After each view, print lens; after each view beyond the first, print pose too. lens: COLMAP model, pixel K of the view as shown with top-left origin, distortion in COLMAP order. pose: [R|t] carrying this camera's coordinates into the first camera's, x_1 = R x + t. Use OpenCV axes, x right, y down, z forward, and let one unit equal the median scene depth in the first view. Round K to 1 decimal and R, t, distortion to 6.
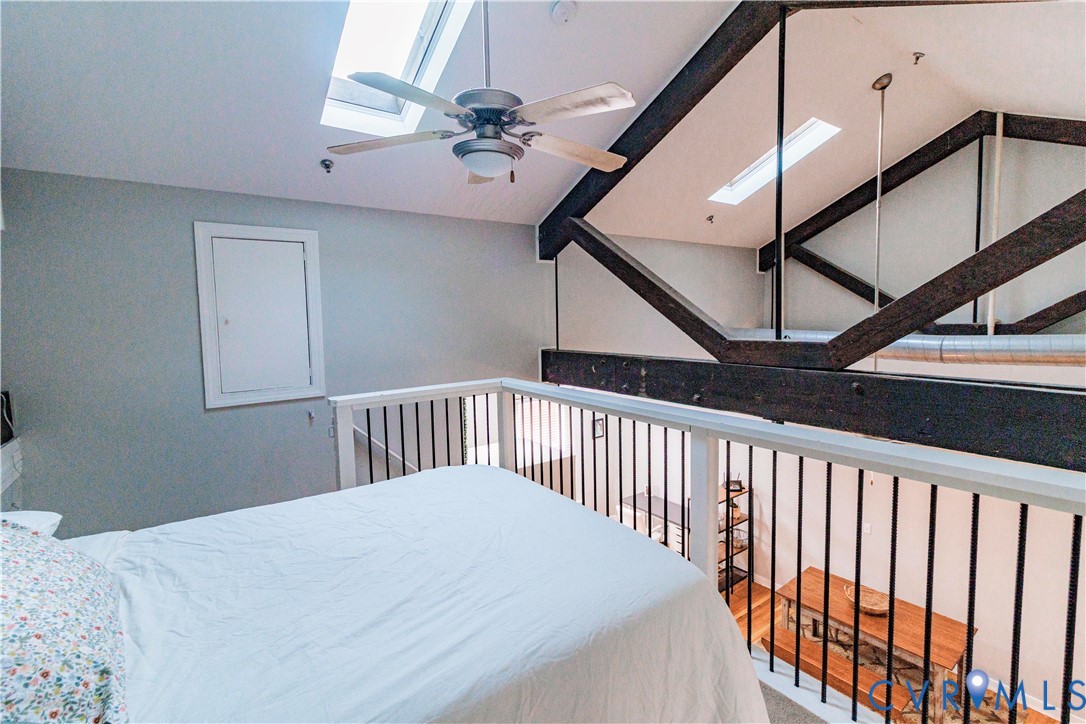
lens RADIAL K [[499.7, 0, 541.4], [0, 499.7, 356.7], [0, 0, 1]] dist [0.001796, -0.000294]
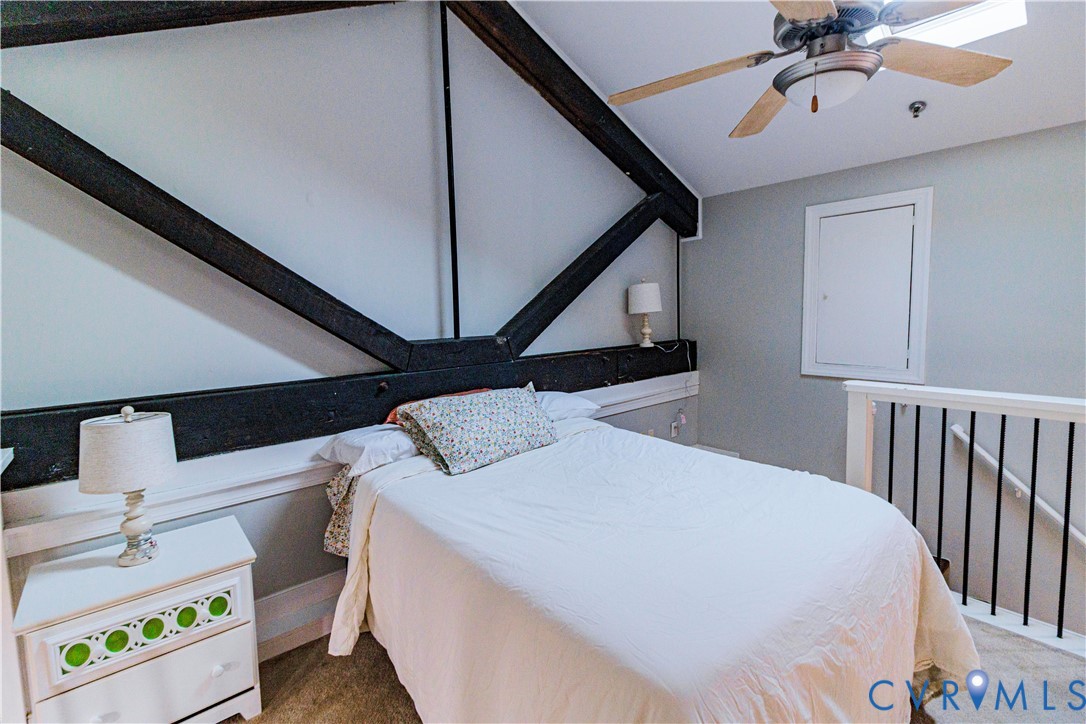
lens RADIAL K [[499.7, 0, 537.4], [0, 499.7, 354.6], [0, 0, 1]] dist [0.001796, -0.000294]
pose [[0.060107, 0.119123, -0.991058, 0.478878], [-0.062938, 0.991330, 0.115339, -0.038018], [0.996206, 0.055443, 0.067083, 0.392918]]
